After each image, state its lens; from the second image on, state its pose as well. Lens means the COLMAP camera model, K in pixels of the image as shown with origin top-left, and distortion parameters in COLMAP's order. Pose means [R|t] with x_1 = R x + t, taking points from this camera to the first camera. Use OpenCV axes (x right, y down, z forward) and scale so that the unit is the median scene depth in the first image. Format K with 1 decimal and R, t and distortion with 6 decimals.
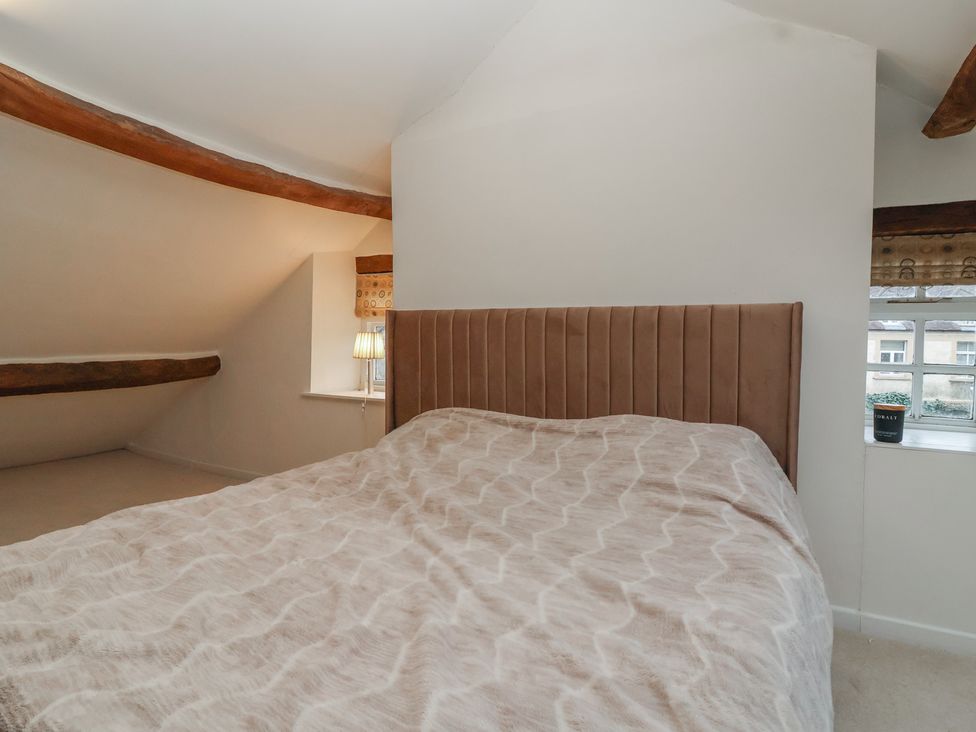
lens RADIAL K [[512.2, 0, 493.1], [0, 512.2, 356.7], [0, 0, 1]] dist [0.000466, -0.014915]
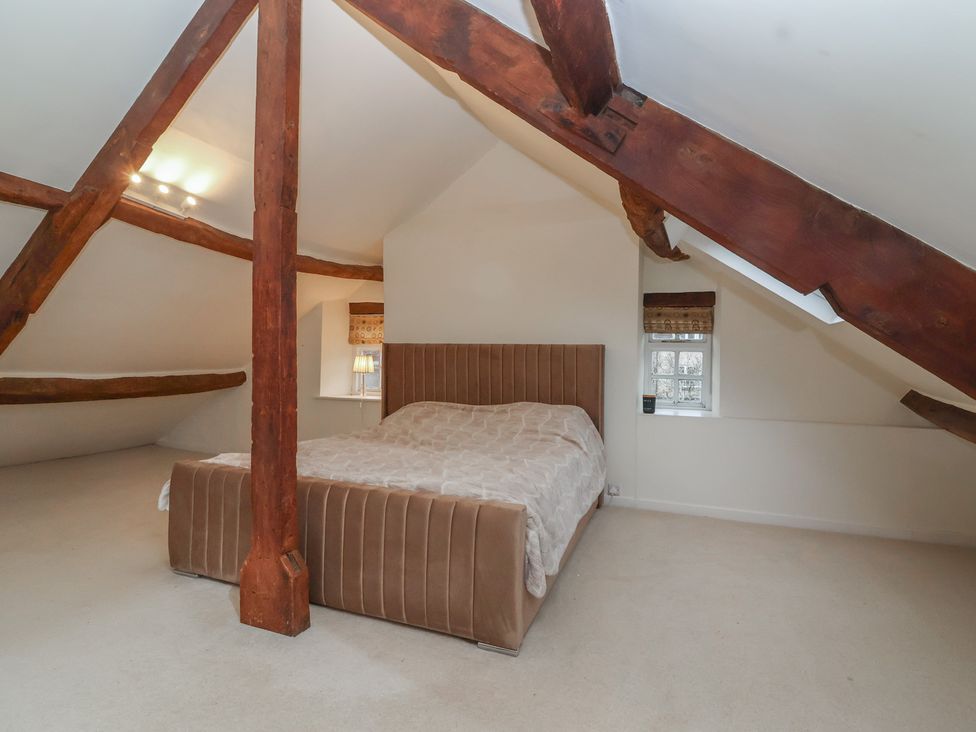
lens RADIAL K [[512.2, 0, 493.1], [0, 512.2, 356.7], [0, 0, 1]] dist [0.000466, -0.014915]
pose [[0.992701, 0.001352, 0.120594, -0.064327], [0.002285, 0.999547, -0.030018, 0.002773], [-0.120580, 0.030074, 0.992248, -0.765010]]
